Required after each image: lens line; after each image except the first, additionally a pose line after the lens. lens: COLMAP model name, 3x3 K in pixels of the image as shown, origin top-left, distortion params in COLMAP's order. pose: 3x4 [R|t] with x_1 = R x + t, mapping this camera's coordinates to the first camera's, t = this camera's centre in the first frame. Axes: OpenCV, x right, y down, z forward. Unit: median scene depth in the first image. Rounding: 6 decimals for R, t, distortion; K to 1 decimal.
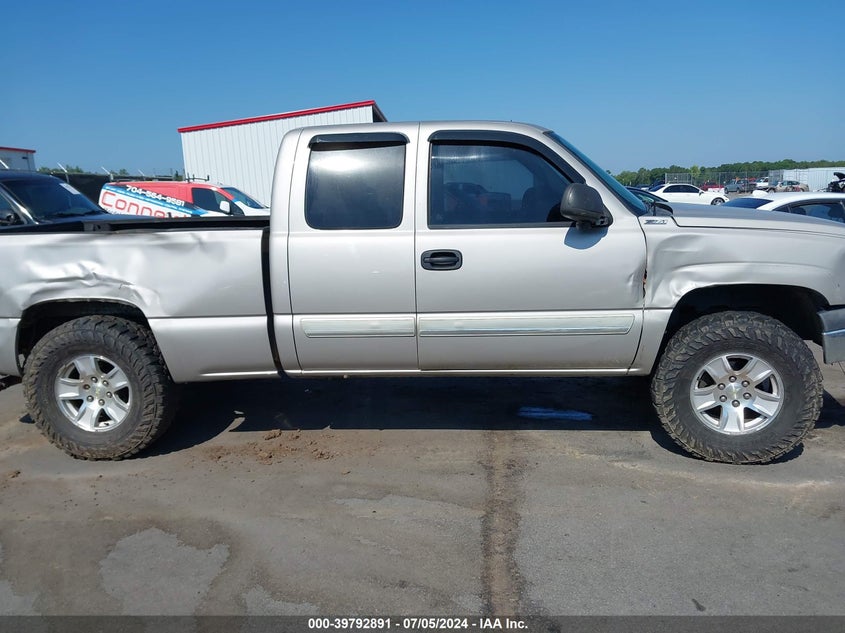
lens RADIAL K [[626.0, 0, 422.5], [0, 626.0, 316.5], [0, 0, 1]] dist [-0.008237, -0.002692]
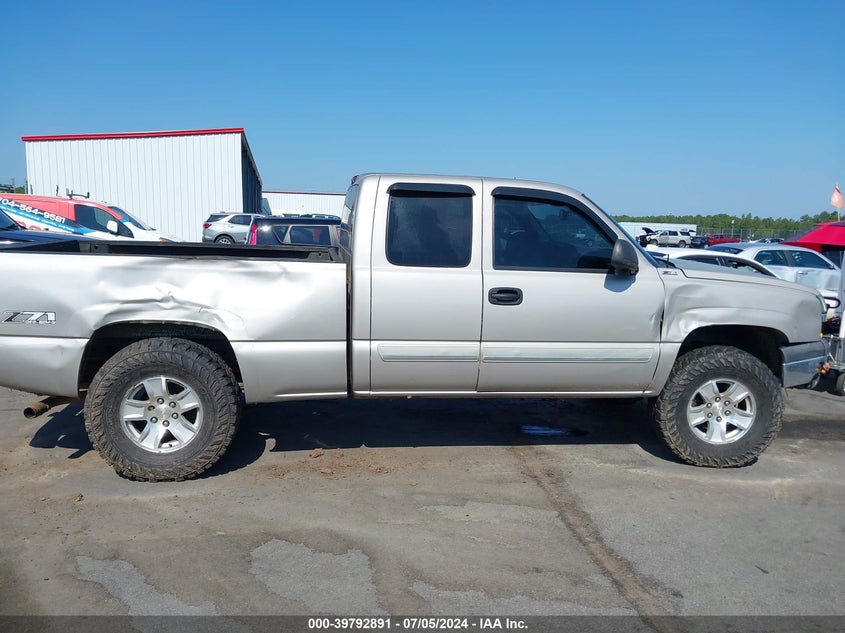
lens RADIAL K [[610.9, 0, 422.5], [0, 610.9, 316.5], [0, 0, 1]] dist [-0.003208, -0.004697]
pose [[0.973709, 0.030785, 0.225704, -0.361351], [-0.019589, 0.998472, -0.051678, 0.008065], [-0.226950, 0.045898, 0.972824, -0.069090]]
